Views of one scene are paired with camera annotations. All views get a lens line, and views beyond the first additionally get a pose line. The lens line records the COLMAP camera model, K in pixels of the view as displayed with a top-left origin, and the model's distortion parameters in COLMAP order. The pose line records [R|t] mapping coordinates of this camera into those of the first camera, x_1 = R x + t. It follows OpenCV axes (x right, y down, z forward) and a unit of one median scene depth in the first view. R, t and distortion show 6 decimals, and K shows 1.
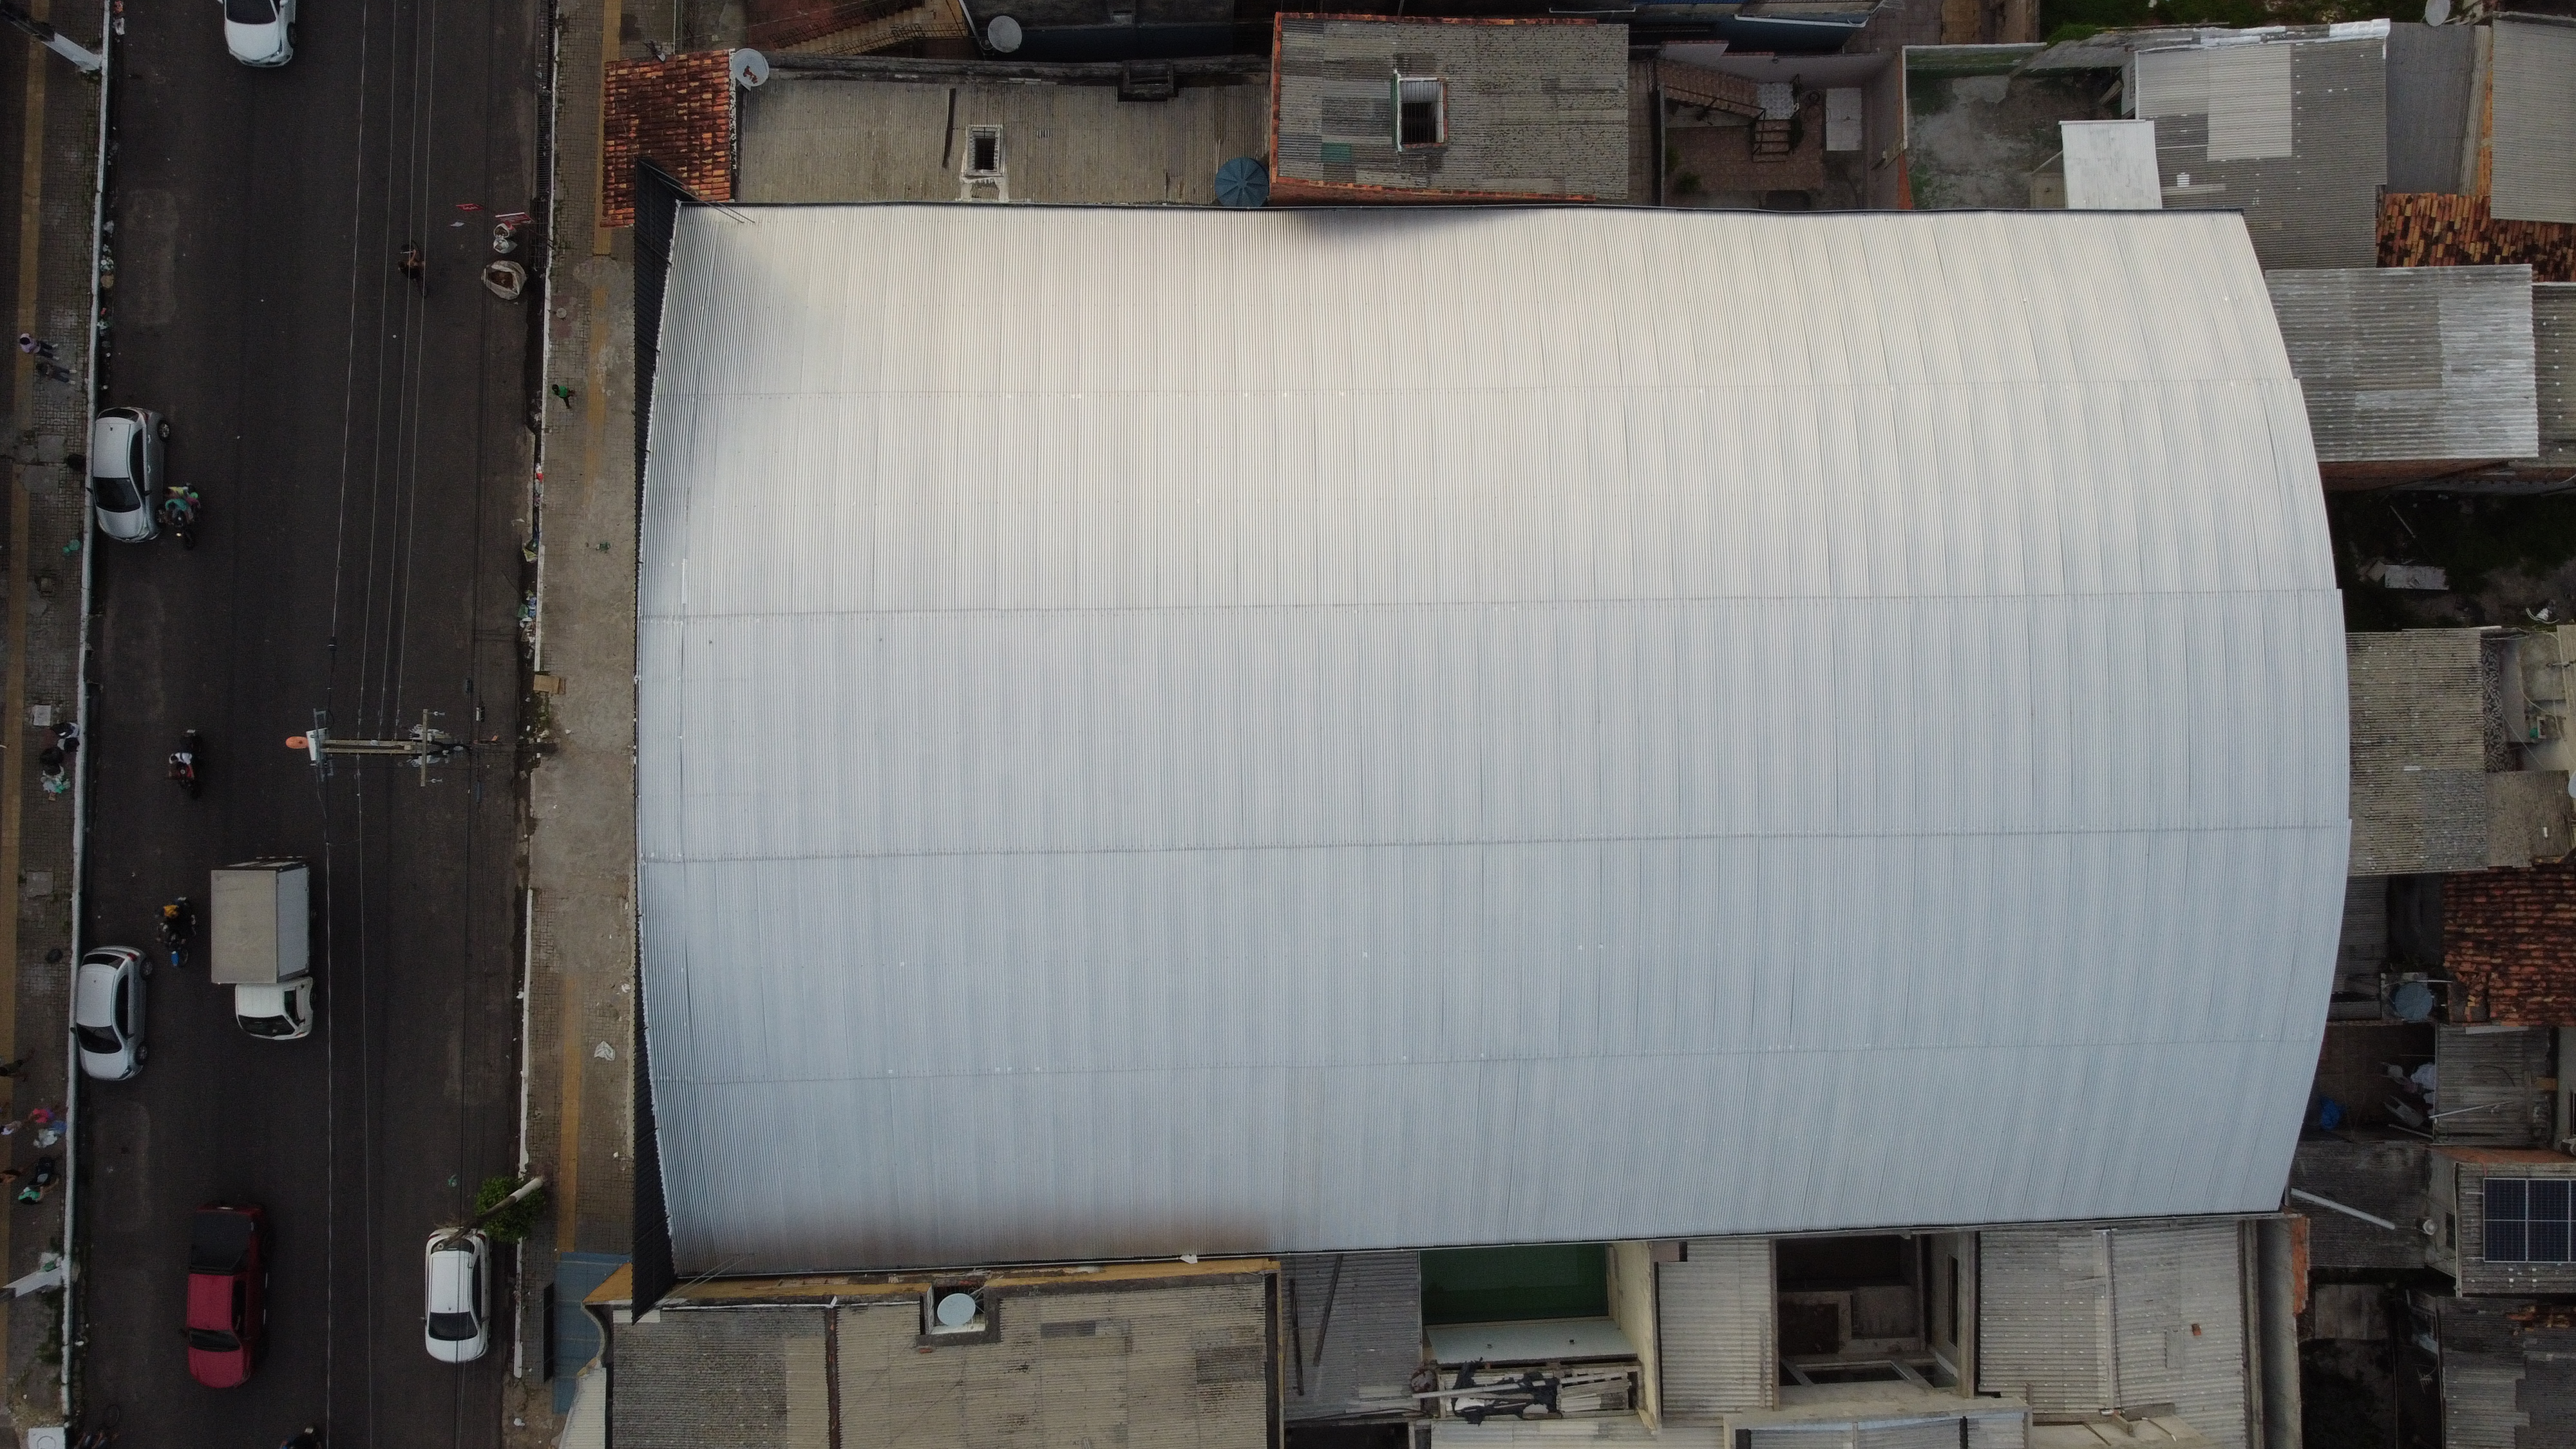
lens RADIAL K [[1952.4, 0, 1301.7], [0, 1952.4, 719.0], [0, 0, 1]] dist [-0.003923, 0.004107]
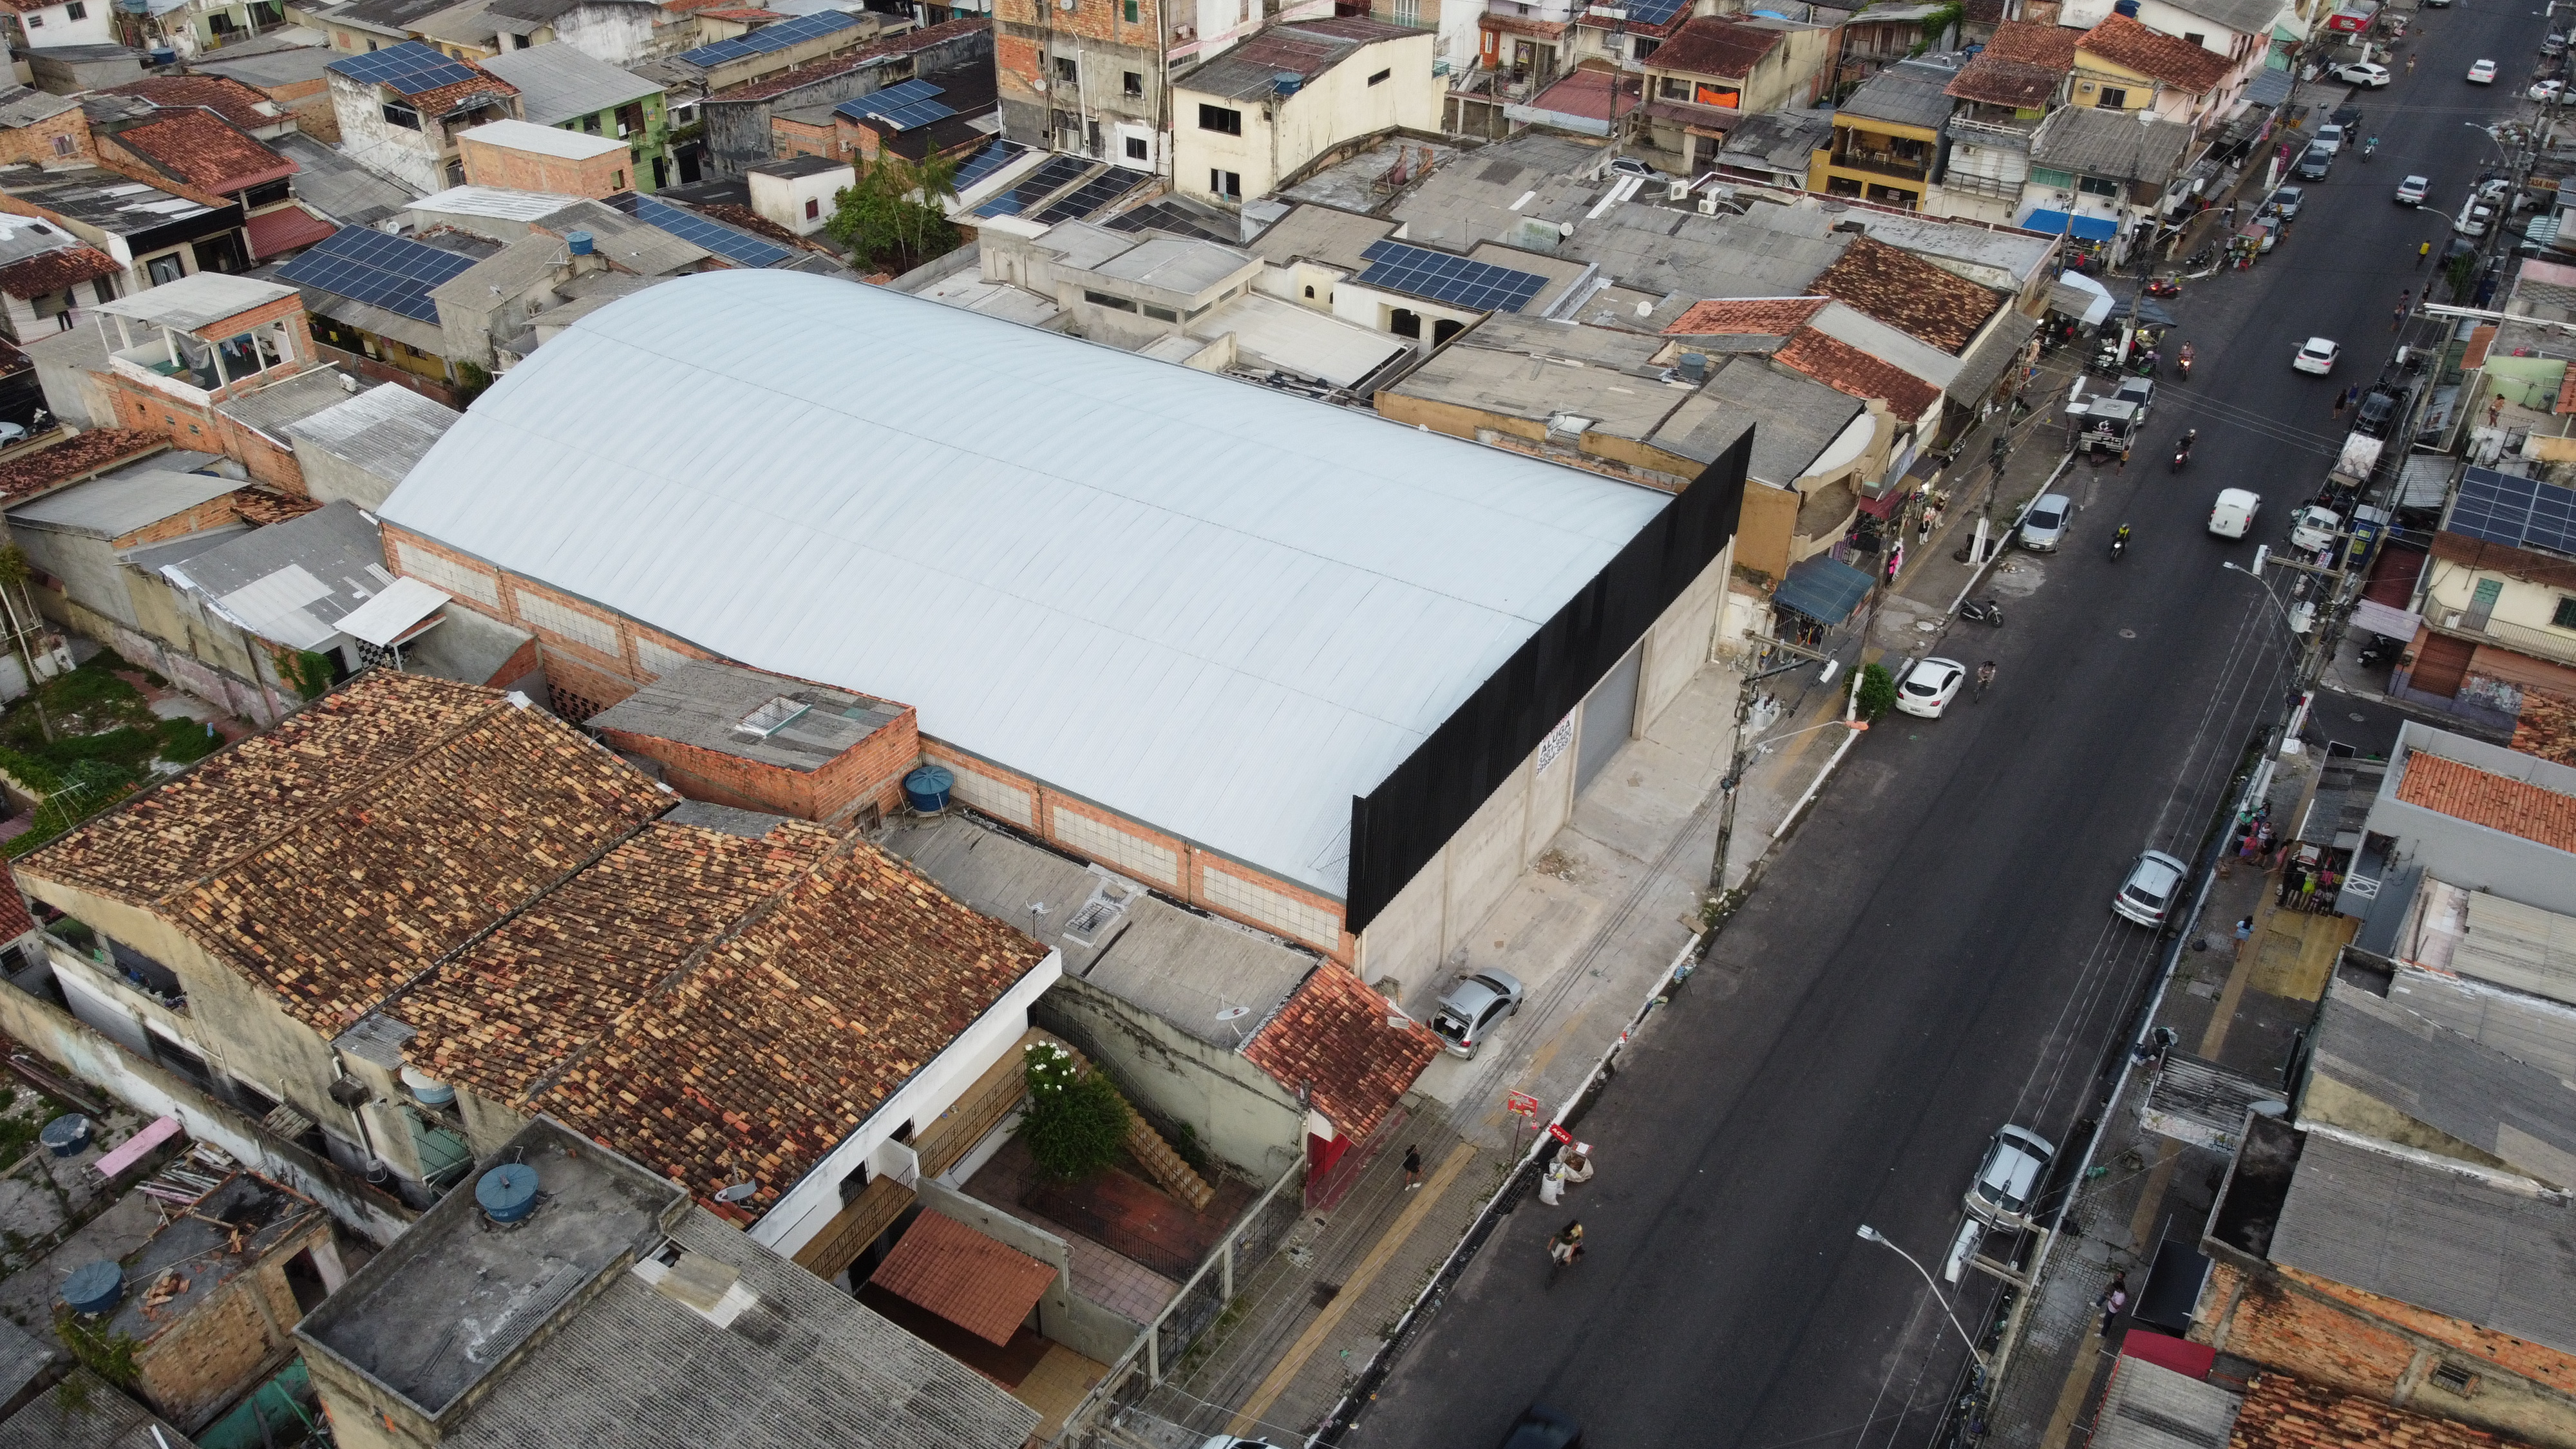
lens RADIAL K [[1952.4, 0, 1301.7], [0, 1952.4, 719.0], [0, 0, 1]] dist [-0.003923, 0.004107]
pose [[-0.847116, -0.345942, 0.403384, -0.605396], [0.528310, -0.466411, 0.709471, -0.870129], [-0.057293, 0.814116, 0.577869, 0.274890]]
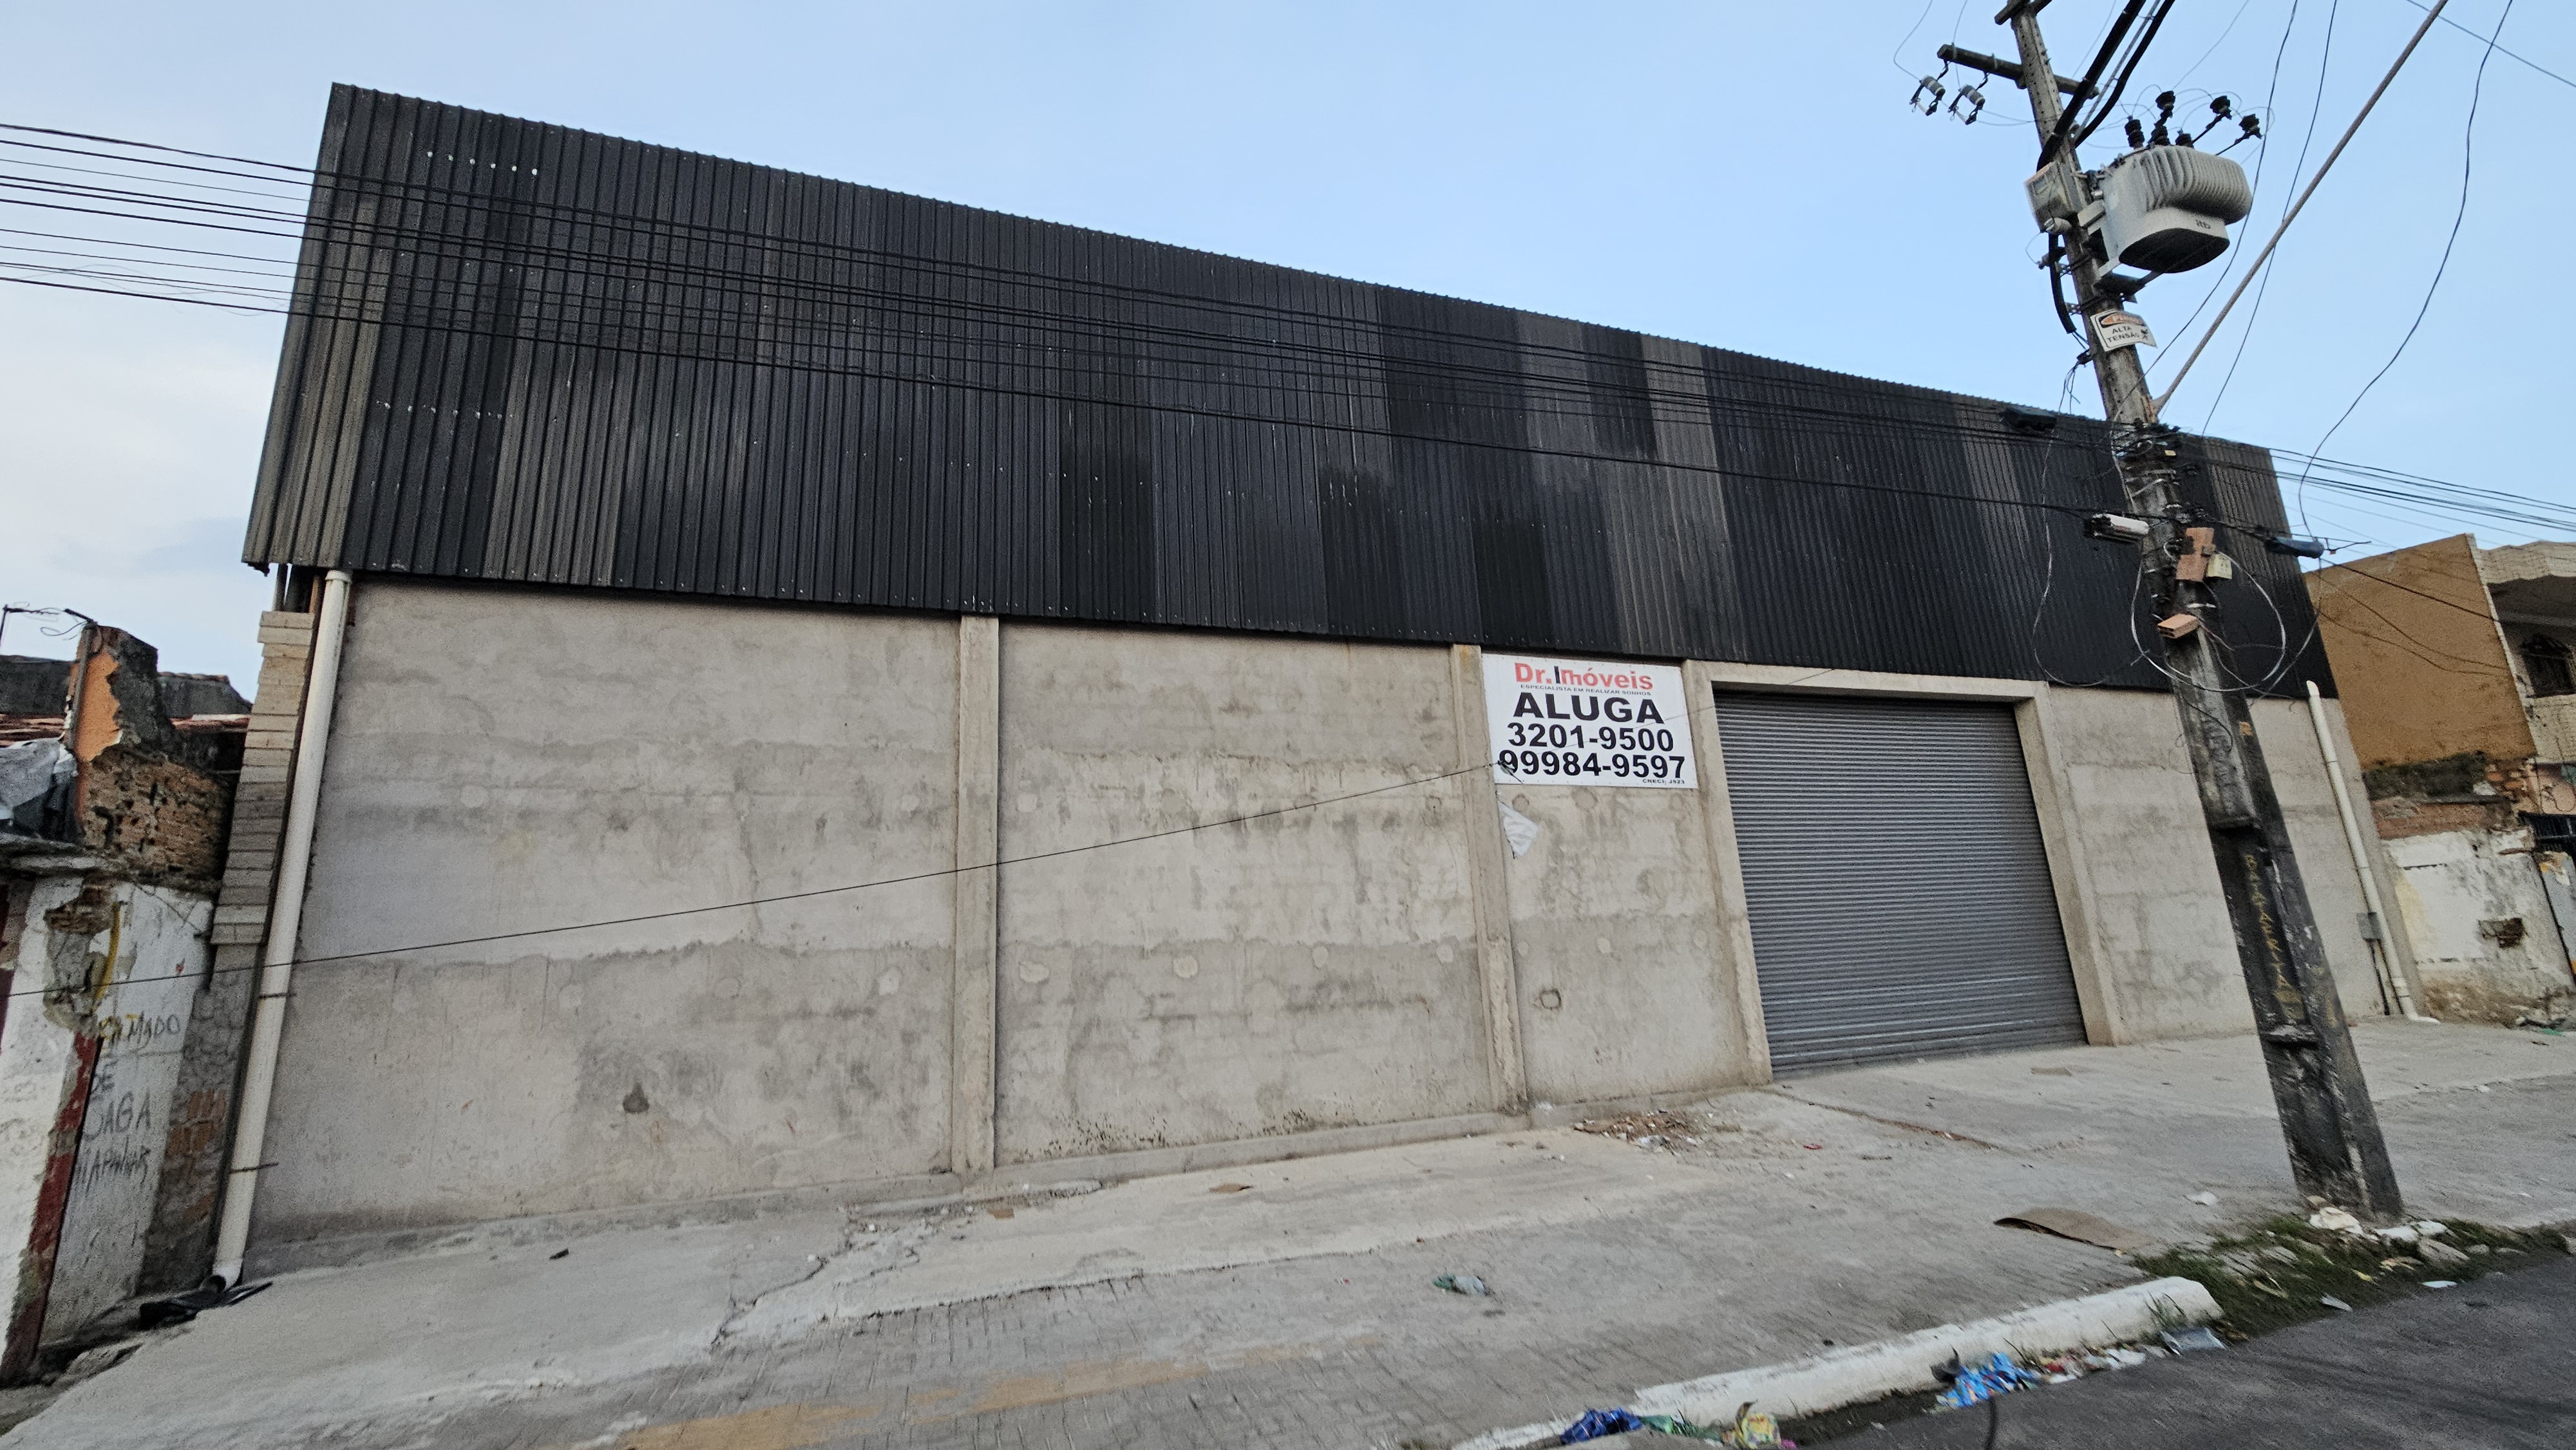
lens RADIAL K [[1058.7, 0, 1288.0], [0, 1058.7, 725.0], [0, 0, 1]] dist [-0.002613, 0.000343]
pose [[-0.338664, 0.192567, 0.920991, -0.469420], [0.939944, 0.024959, 0.340415, -0.147106], [0.042566, 0.980966, -0.189455, 0.960832]]
